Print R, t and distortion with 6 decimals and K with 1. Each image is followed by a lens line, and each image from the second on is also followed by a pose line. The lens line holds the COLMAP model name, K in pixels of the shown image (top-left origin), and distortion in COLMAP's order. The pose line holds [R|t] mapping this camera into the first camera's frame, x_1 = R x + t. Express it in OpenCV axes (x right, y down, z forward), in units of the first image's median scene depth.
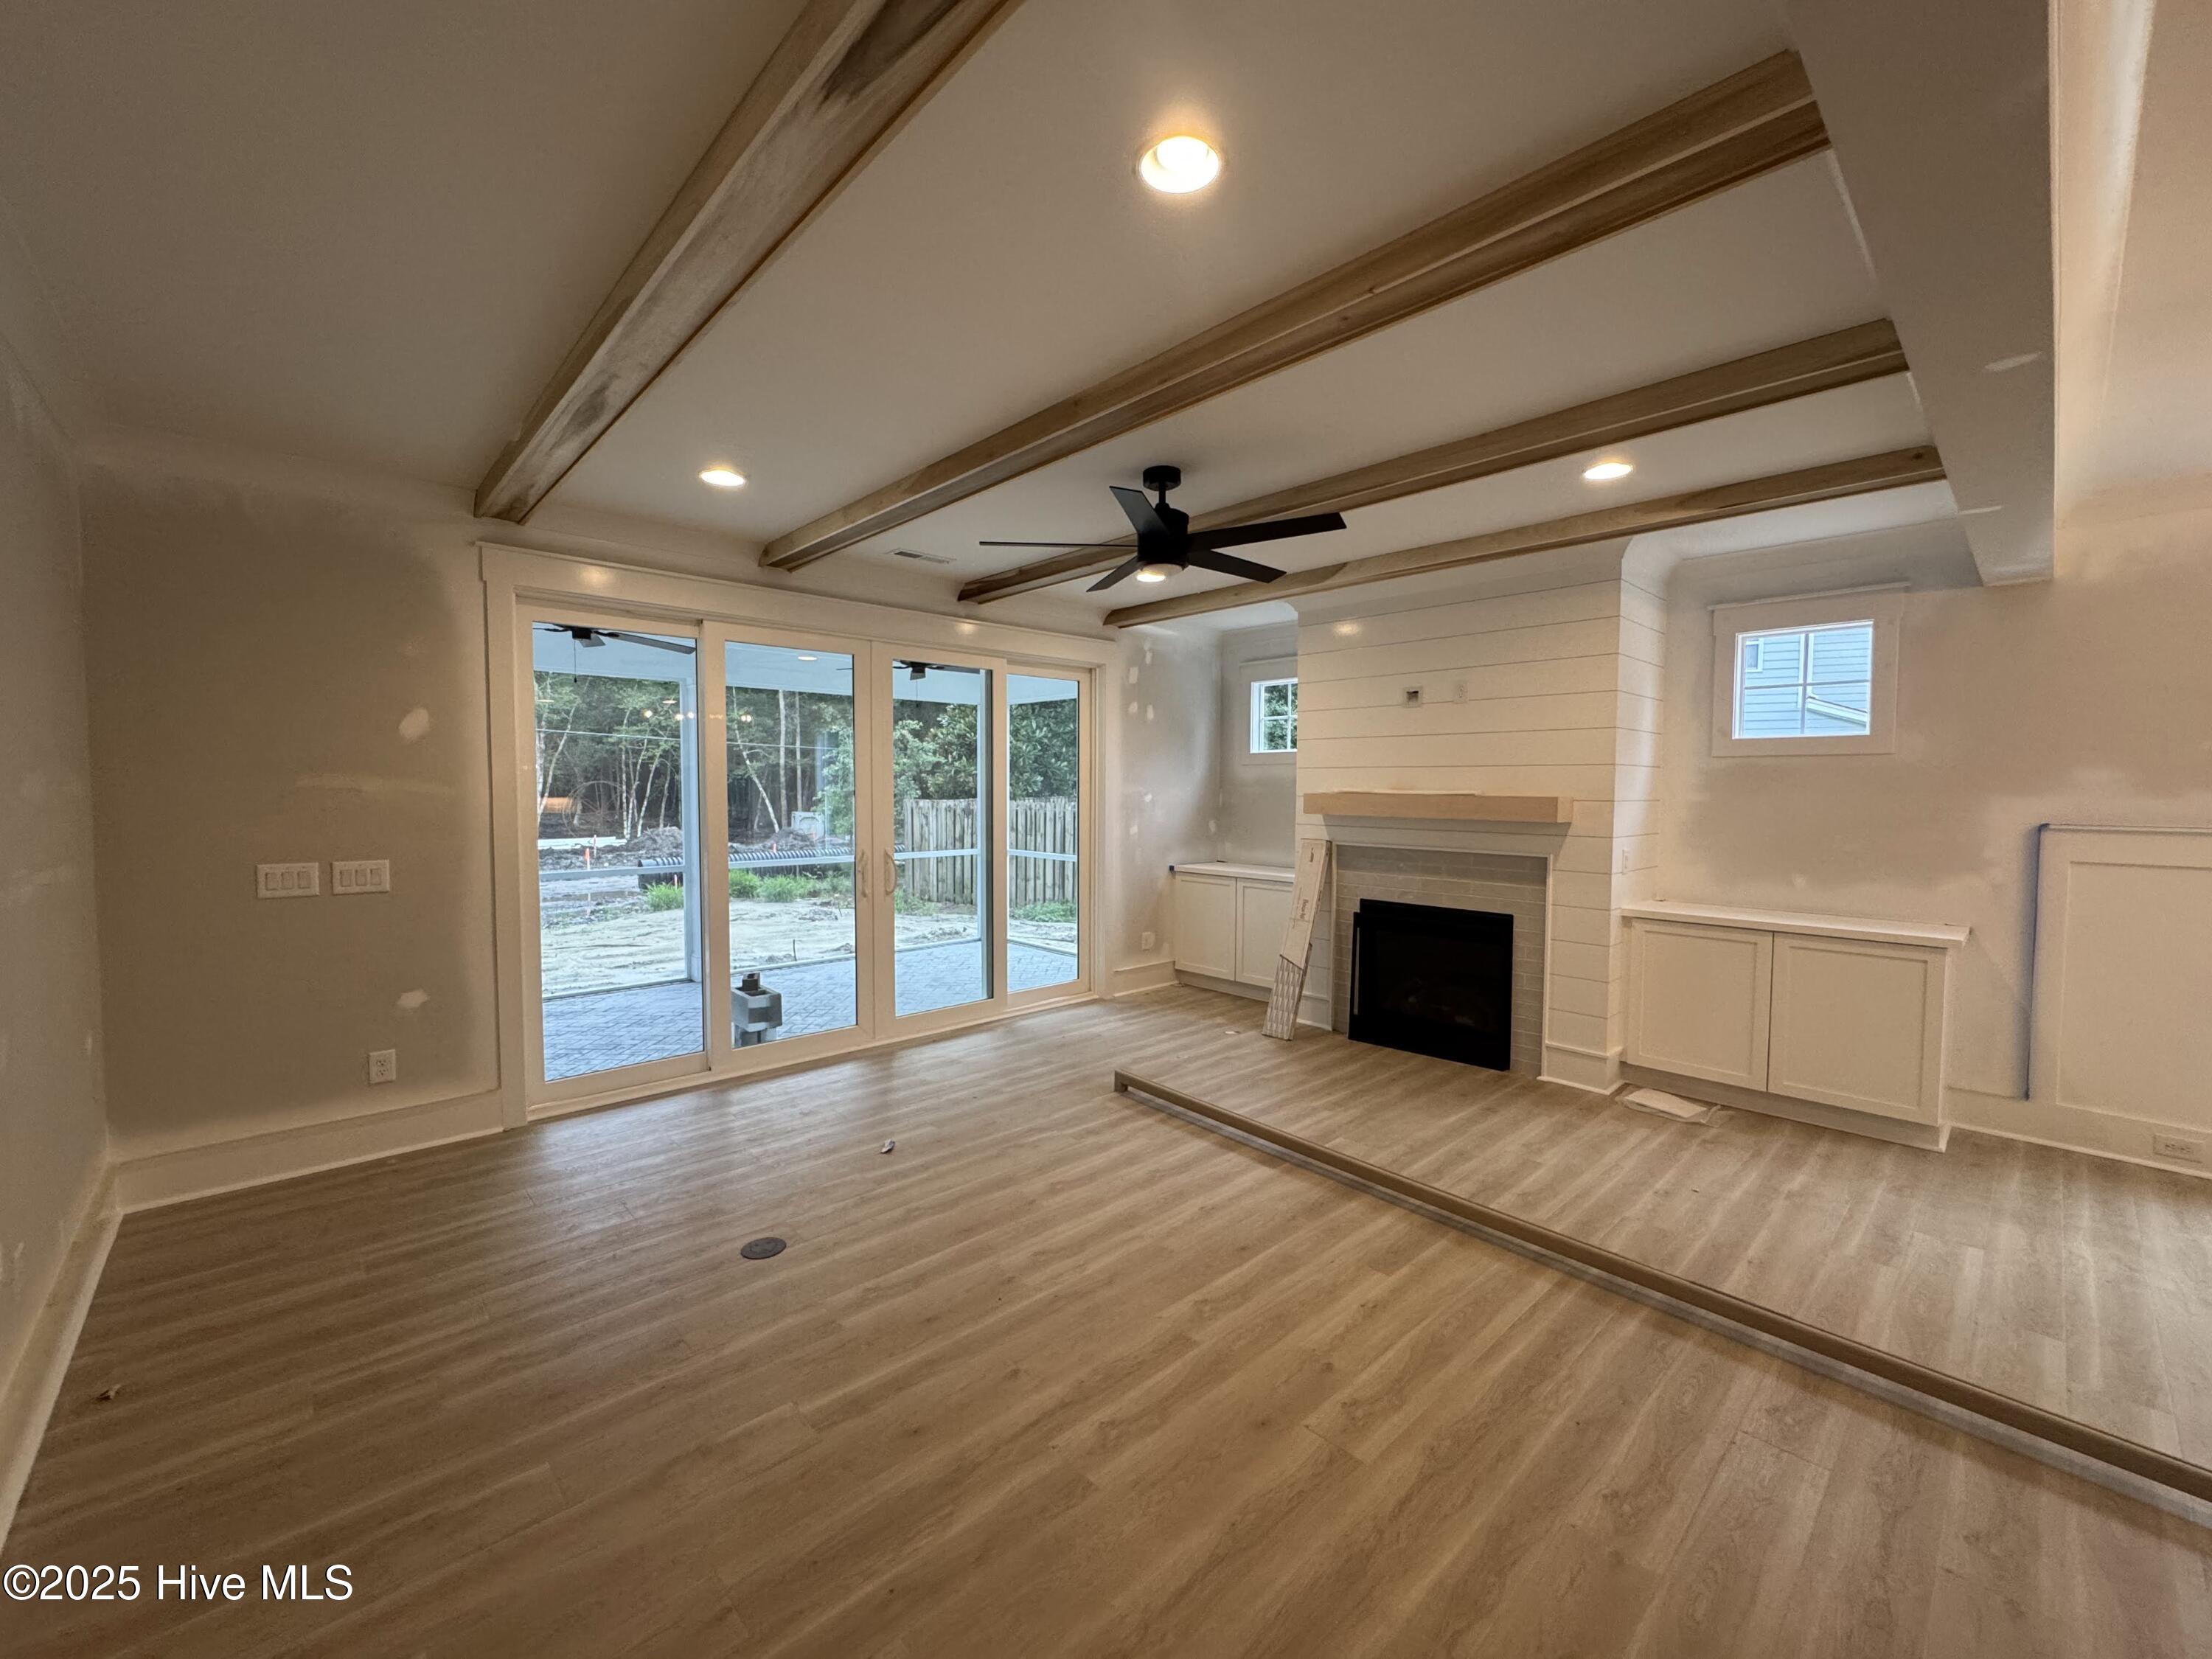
lens RADIAL K [[888.7, 0, 1104.6], [0, 888.7, 825.5], [0, 0, 1]] dist [-0.003044, 0.000130]
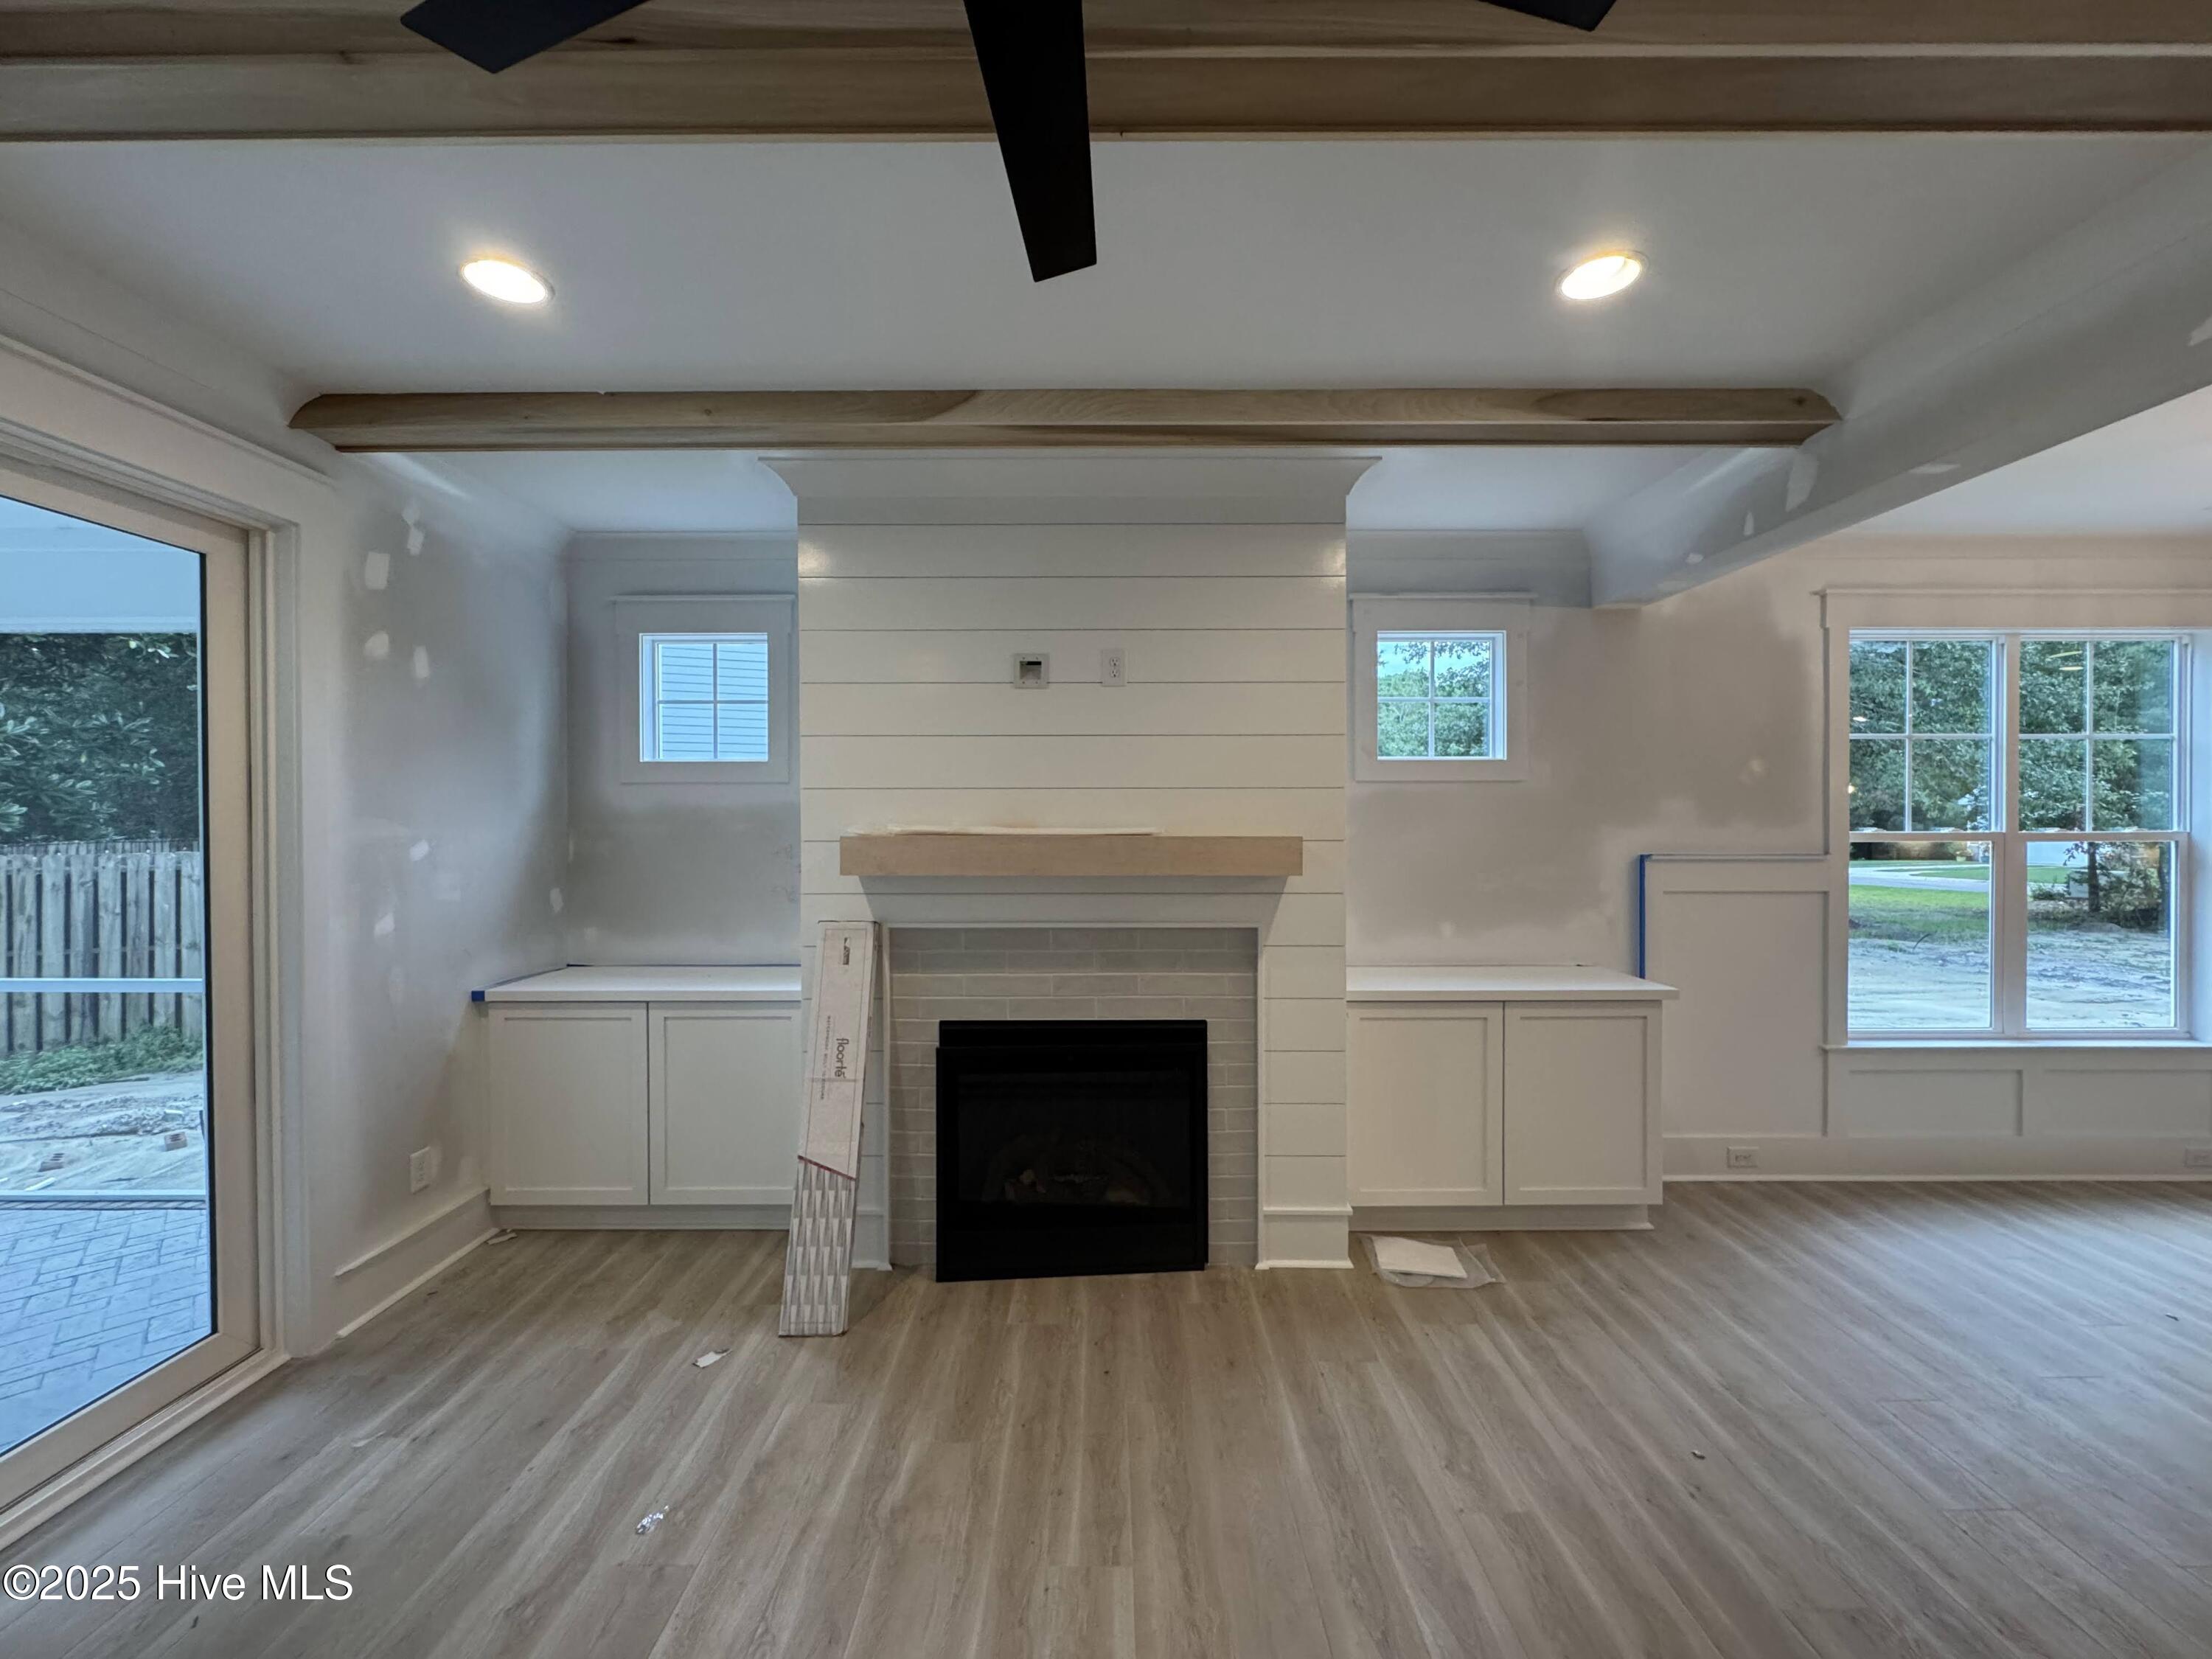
lens RADIAL K [[888.7, 0, 1104.6], [0, 888.7, 825.5], [0, 0, 1]] dist [-0.003044, 0.000130]
pose [[0.683504, -0.011976, 0.729848, -0.051964], [0.038098, 0.999088, -0.019285, -0.027298], [-0.728952, 0.040987, 0.683337, 0.546190]]
